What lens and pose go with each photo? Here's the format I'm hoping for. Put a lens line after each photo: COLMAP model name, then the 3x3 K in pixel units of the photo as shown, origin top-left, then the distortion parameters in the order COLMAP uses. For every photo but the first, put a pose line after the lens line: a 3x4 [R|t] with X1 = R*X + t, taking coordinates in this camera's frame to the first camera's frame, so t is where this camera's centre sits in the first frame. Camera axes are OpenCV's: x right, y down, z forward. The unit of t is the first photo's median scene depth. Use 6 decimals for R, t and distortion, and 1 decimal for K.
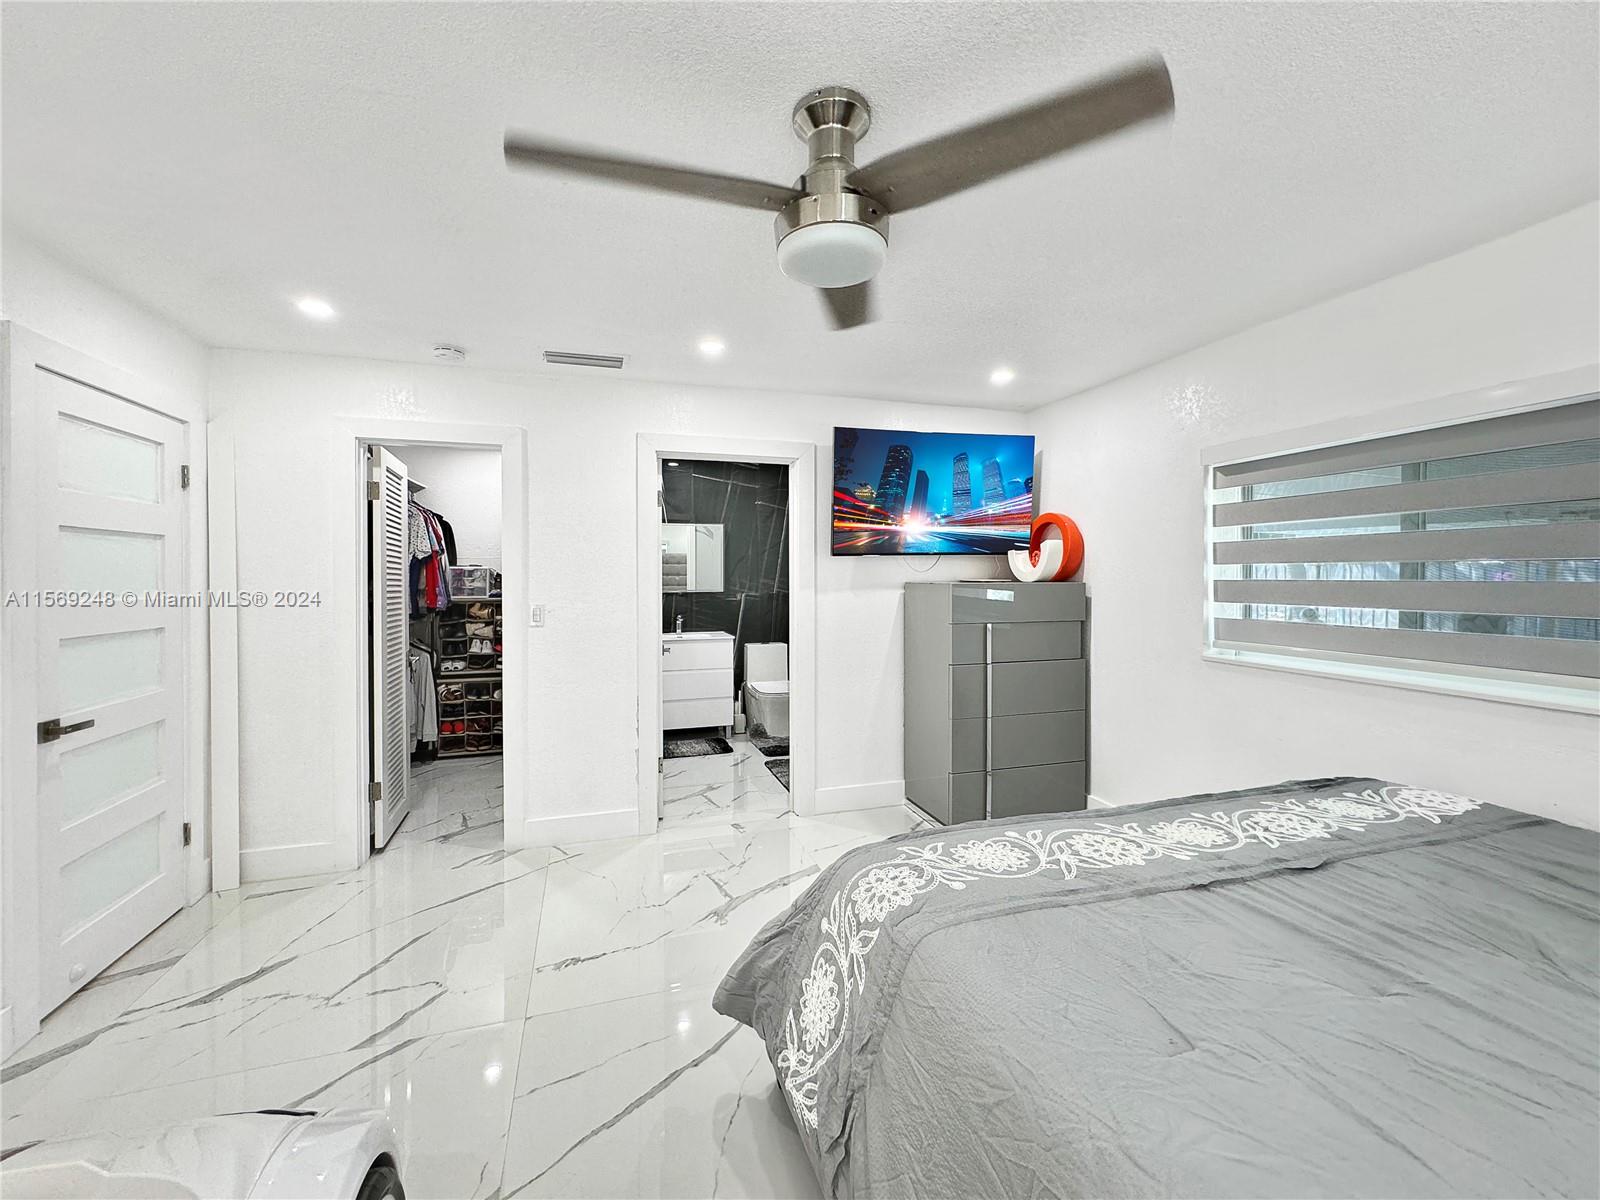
lens RADIAL K [[716.6, 0, 800.0], [0, 716.6, 600.0], [0, 0, 1]] dist [-0.001020, -0.000148]
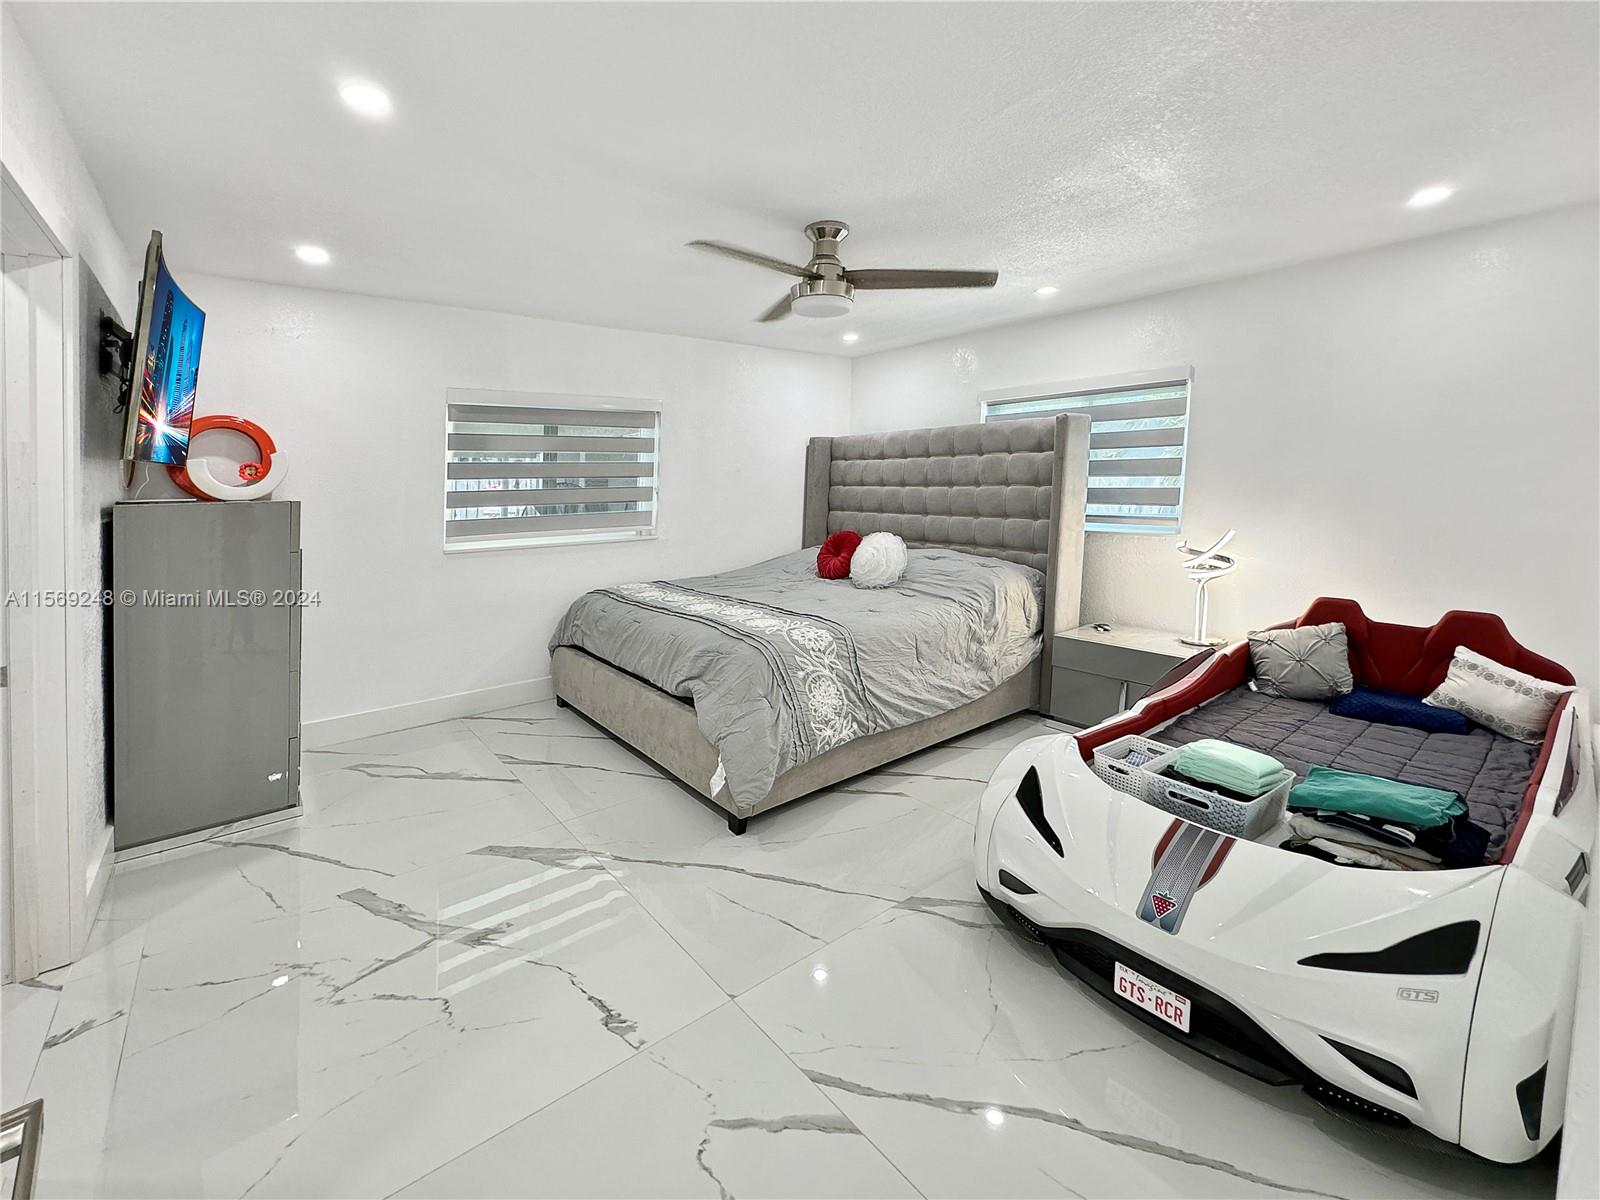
lens RADIAL K [[716.6, 0, 800.0], [0, 716.6, 600.0], [0, 0, 1]] dist [-0.001020, -0.000148]
pose [[-0.429869, -0.132076, 0.893179, -0.958882], [0.051263, 0.984077, 0.170189, -0.023397], [-0.901435, 0.118947, -0.416254, 1.051018]]
